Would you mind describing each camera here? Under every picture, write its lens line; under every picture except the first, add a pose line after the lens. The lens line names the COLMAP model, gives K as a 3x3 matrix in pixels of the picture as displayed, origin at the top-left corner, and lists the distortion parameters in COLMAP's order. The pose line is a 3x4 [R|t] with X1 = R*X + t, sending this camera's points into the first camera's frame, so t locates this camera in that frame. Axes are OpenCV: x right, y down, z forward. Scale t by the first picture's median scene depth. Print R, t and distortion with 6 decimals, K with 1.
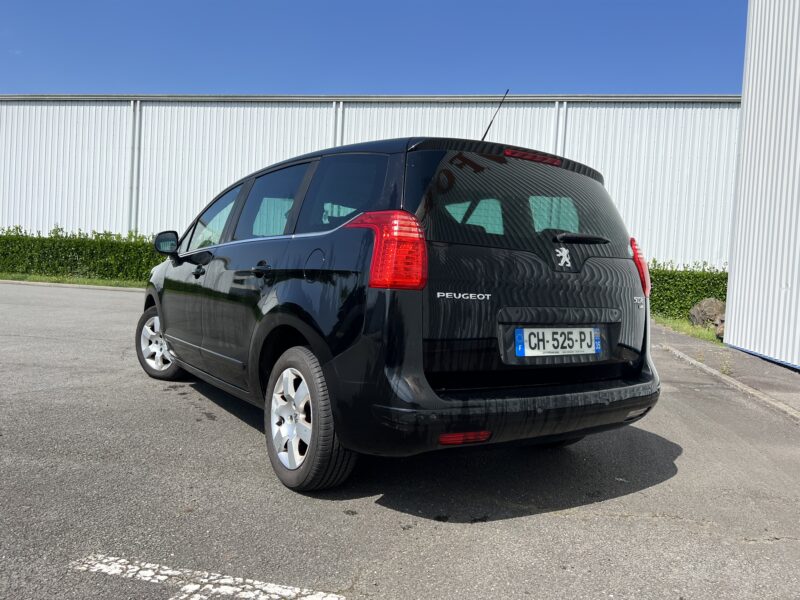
lens RADIAL K [[604.3, 0, 400.0], [0, 604.3, 300.0], [0, 0, 1]] dist [0.047842, -0.006193]
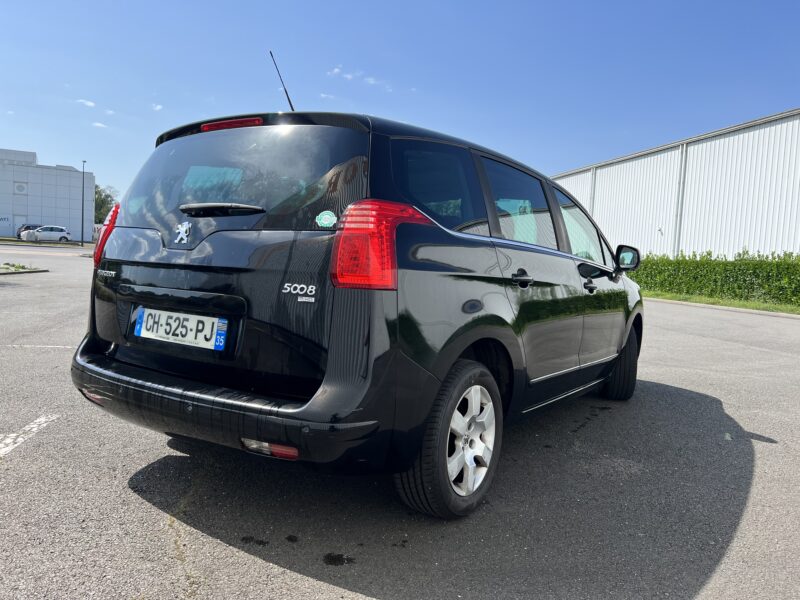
lens RADIAL K [[611.8, 0, 400.0], [0, 611.8, 300.0], [0, 0, 1]] dist [0.001787, -0.004507]
pose [[0.379879, 0.024208, -0.924720, 1.206639], [-0.067678, 0.997706, -0.001684, 0.006999], [0.922557, 0.063223, 0.380645, 0.949038]]
